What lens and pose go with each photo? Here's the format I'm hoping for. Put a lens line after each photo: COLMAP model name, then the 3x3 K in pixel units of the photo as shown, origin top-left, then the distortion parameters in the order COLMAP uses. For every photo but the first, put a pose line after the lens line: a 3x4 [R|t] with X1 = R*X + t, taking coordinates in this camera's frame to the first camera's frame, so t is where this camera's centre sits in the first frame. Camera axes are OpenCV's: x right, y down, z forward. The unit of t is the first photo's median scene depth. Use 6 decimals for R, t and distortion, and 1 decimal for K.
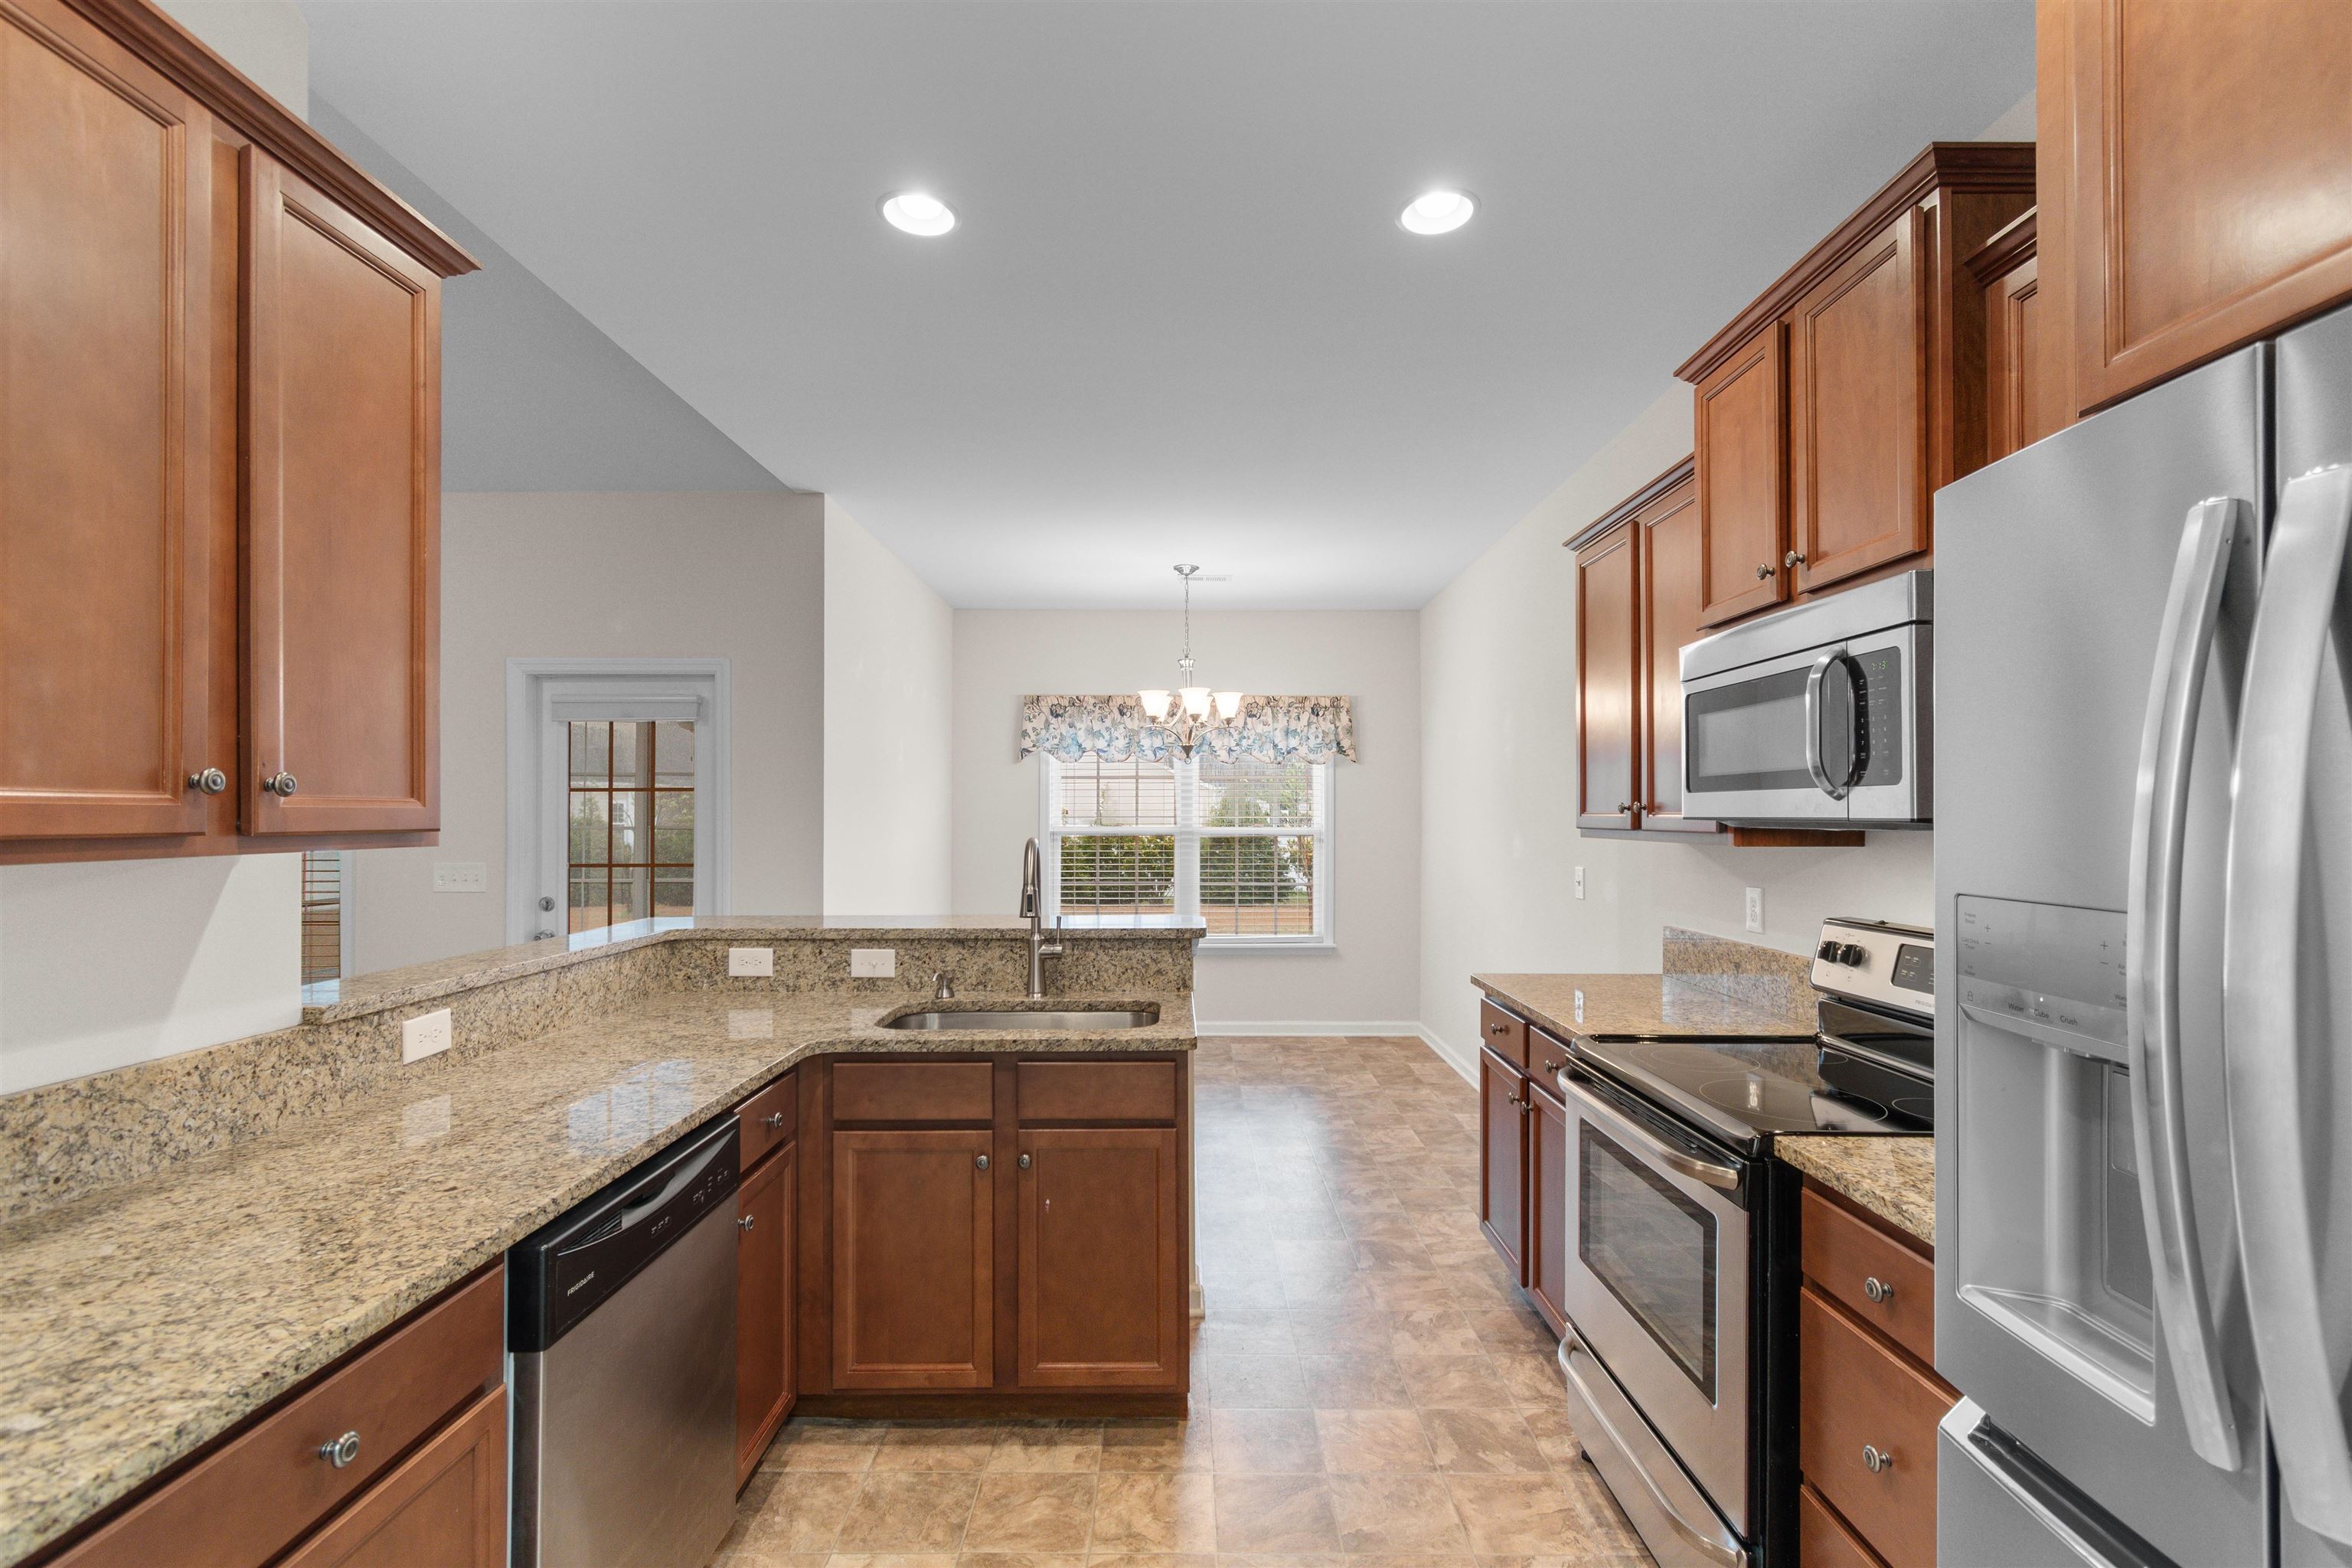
lens RADIAL K [[1039.9, 0, 1168.7], [0, 1039.9, 808.8], [0, 0, 1]] dist [0.006279, -0.001697]
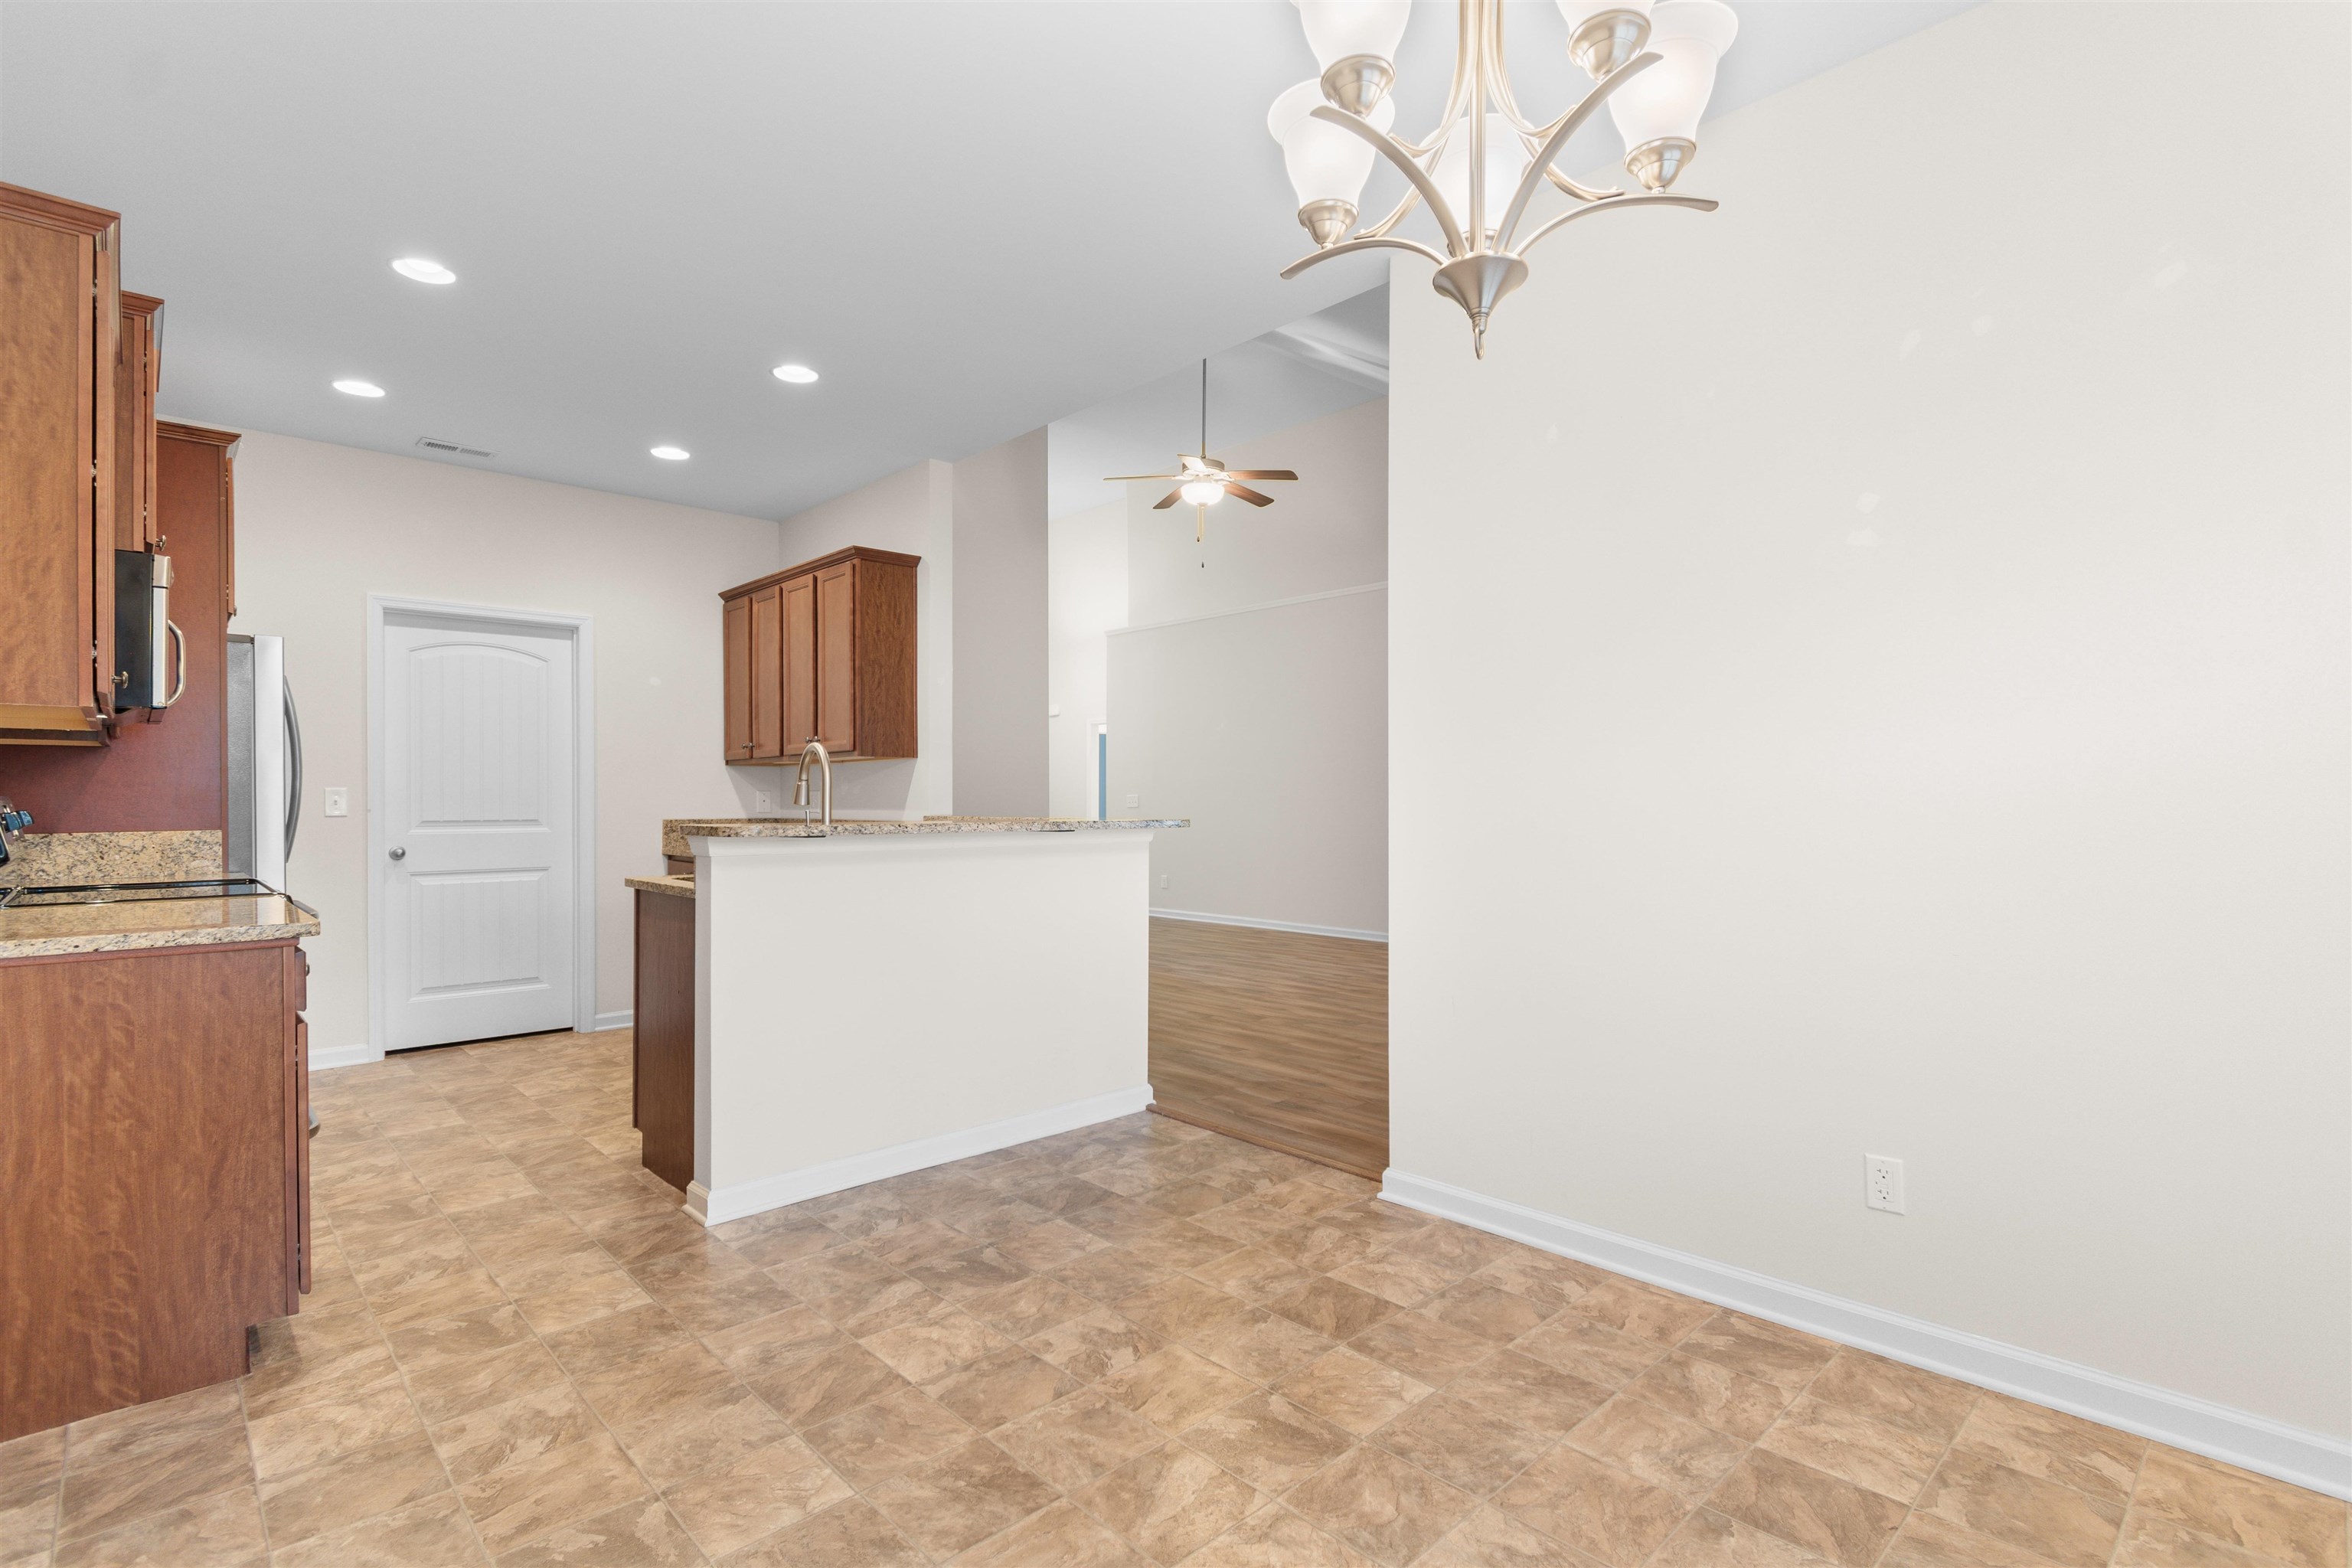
lens RADIAL K [[1109.0, 0, 1185.5], [0, 1109.0, 800.4], [0, 0, 1]] dist [0.001788, -0.001457]
pose [[-0.716563, 0.002198, -0.697519, 0.534809], [0.007111, 0.999966, -0.004154, 0.120926], [0.697486, -0.007937, -0.716555, 2.608327]]
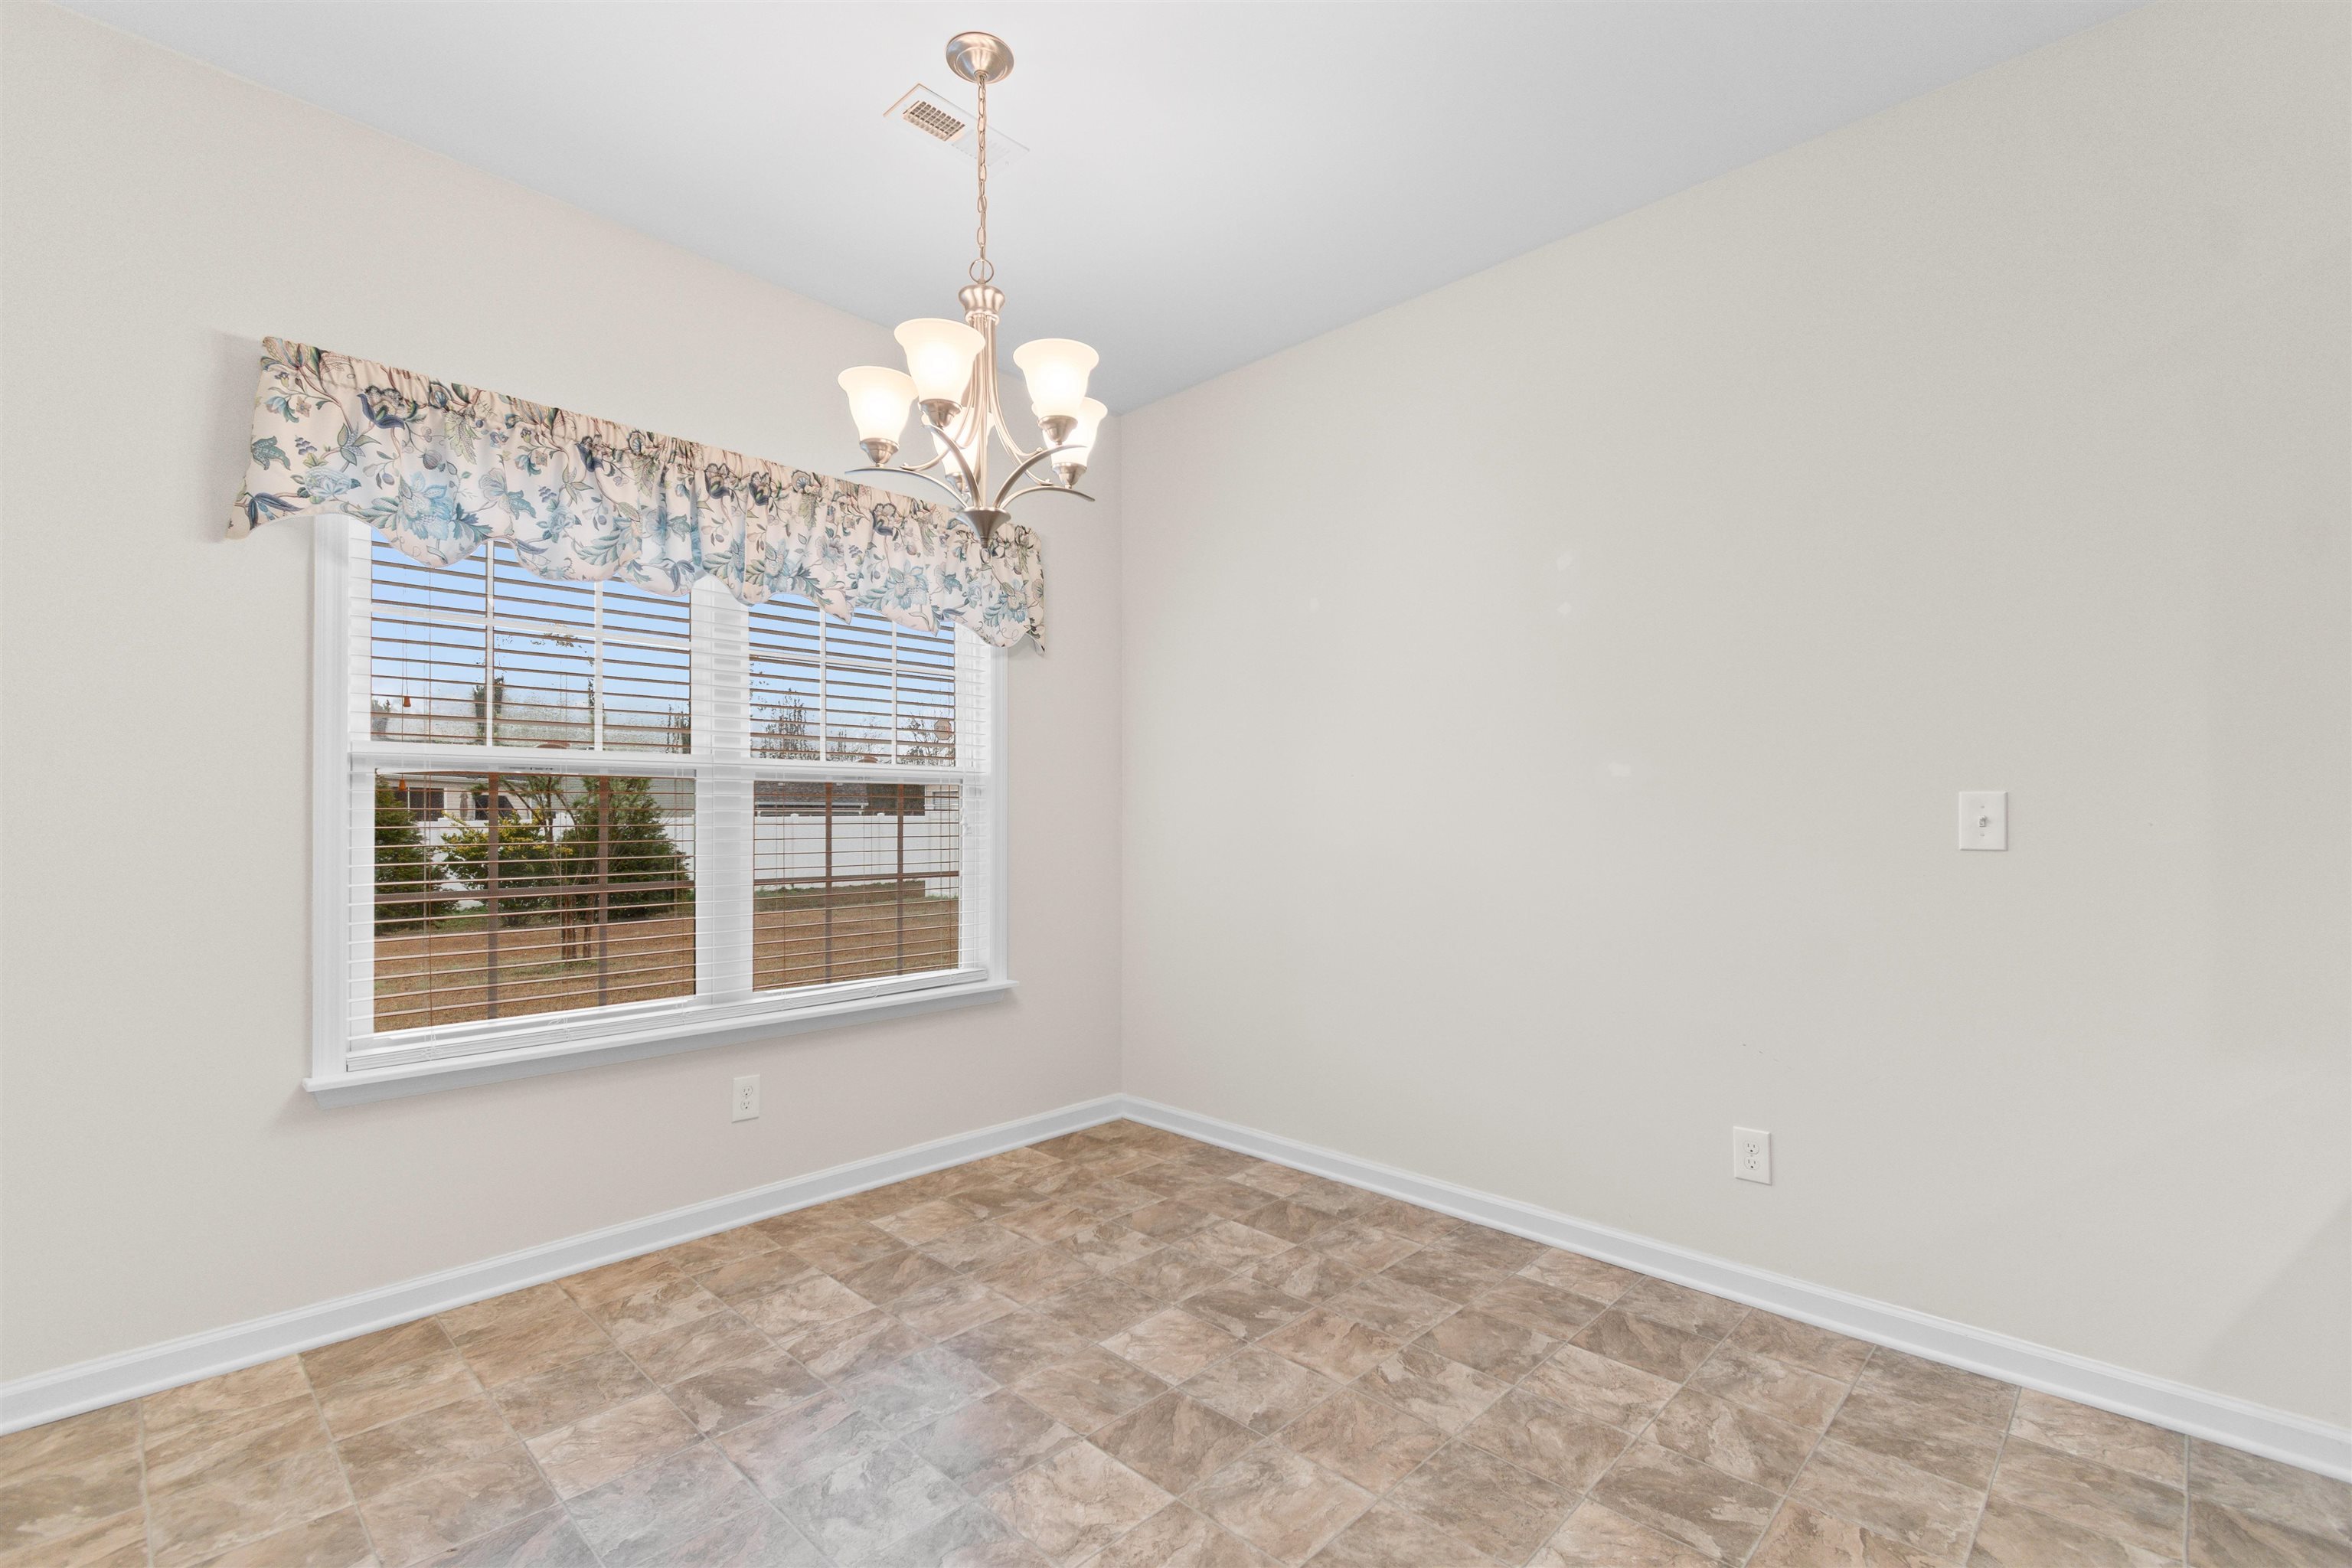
lens RADIAL K [[1039.9, 0, 1159.7], [0, 1039.9, 811.1], [0, 0, 1]] dist [0.006279, -0.001697]
pose [[0.694963, 0.001764, 0.719043, -0.498276], [-0.002546, 0.999997, 0.000007, 0.114254], [-0.719041, -0.001835, 0.694965, 1.575559]]
